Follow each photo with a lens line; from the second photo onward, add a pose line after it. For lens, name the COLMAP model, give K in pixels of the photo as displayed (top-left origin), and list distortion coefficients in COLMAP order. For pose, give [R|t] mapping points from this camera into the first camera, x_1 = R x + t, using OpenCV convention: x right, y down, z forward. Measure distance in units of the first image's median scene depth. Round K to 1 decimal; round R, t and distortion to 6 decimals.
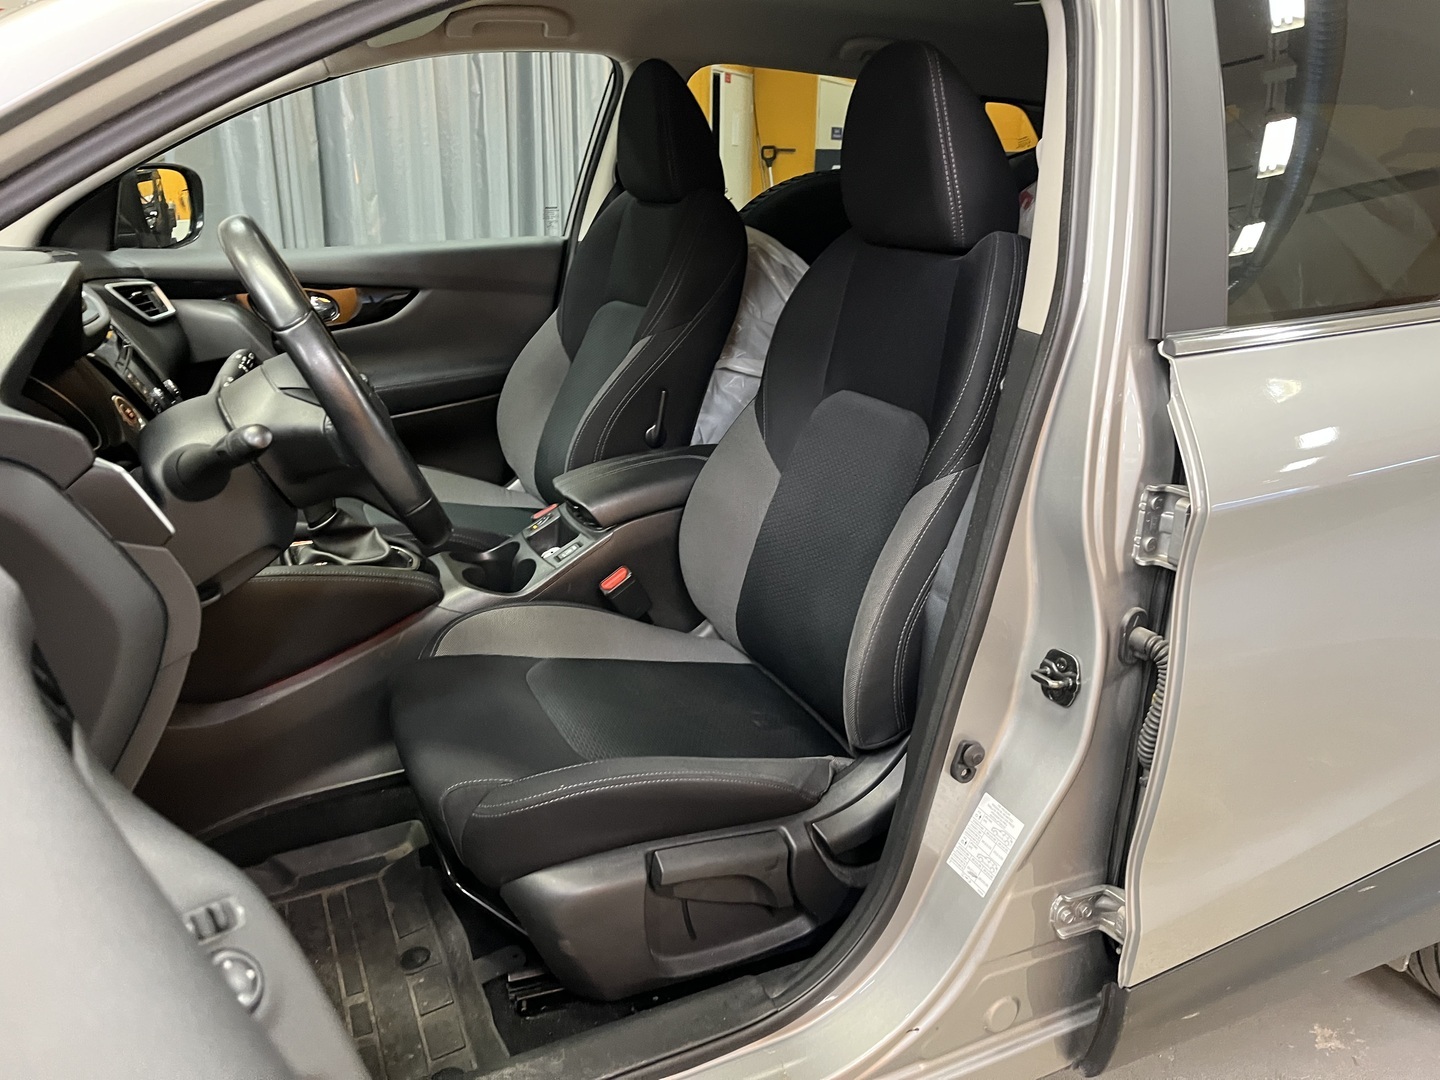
lens RADIAL K [[1084.3, 0, 720.4], [0, 1084.3, 538.5], [0, 0, 1]] dist [0.037495, -0.057099]
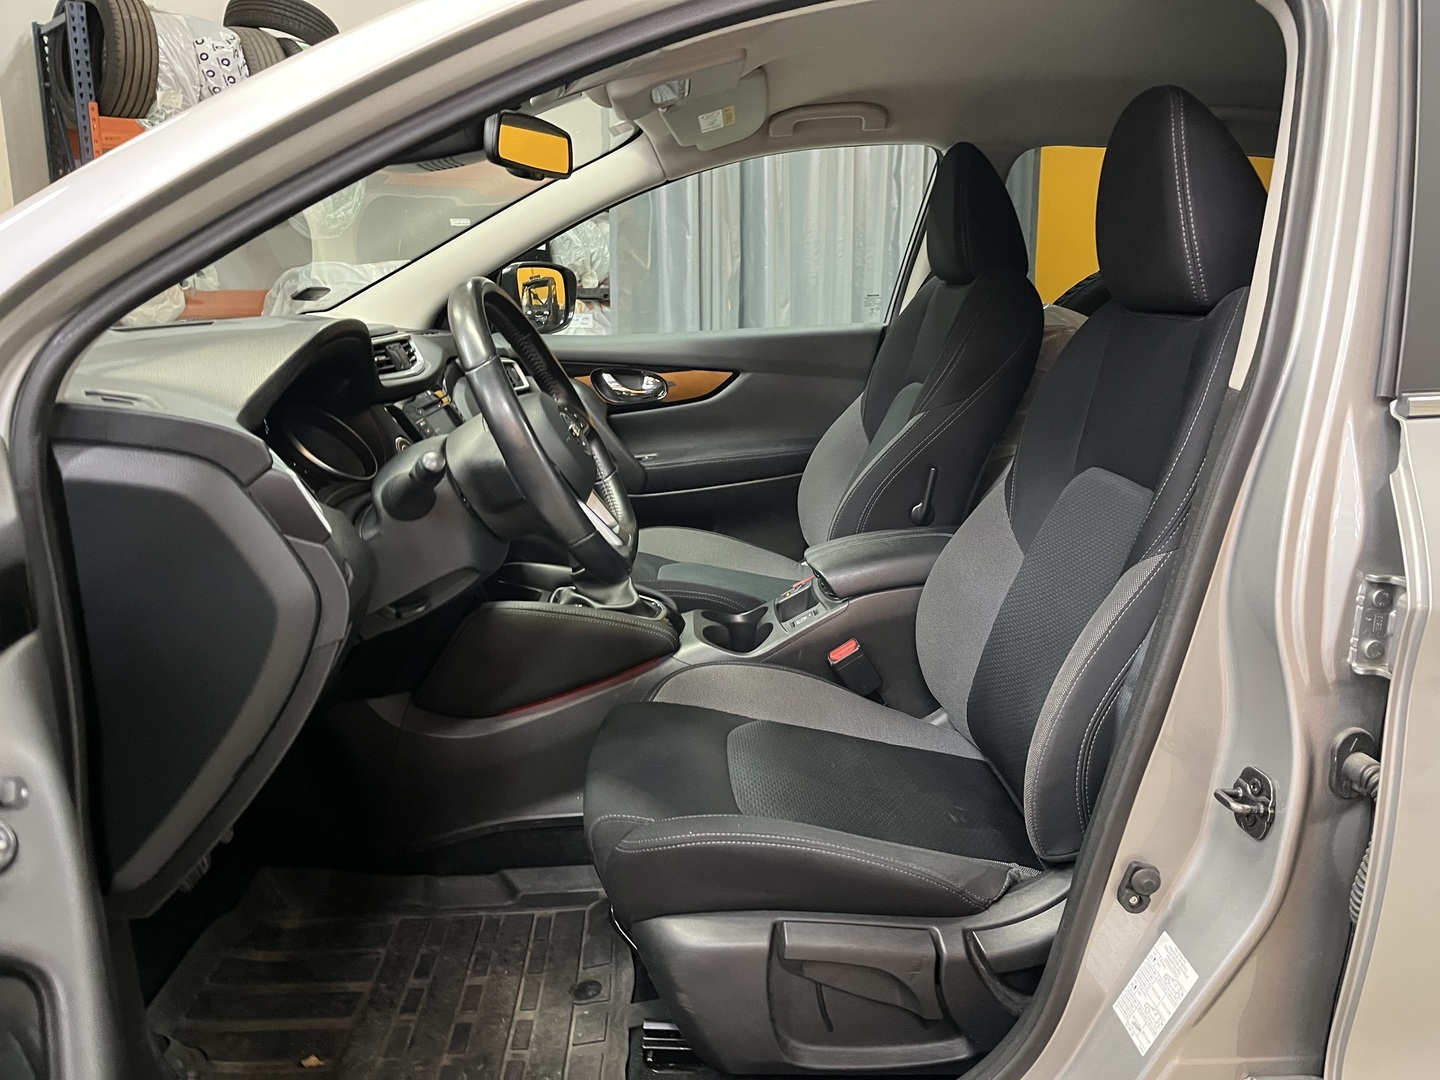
lens RADIAL K [[1084.3, 0, 725.8], [0, 1084.3, 541.5], [0, 0, 1]] dist [0.037495, -0.057099]
pose [[0.921440, 0.067243, -0.382657, 0.211550], [-0.104317, 0.991563, -0.076953, 0.031697], [0.374254, 0.110825, 0.920680, 0.057573]]
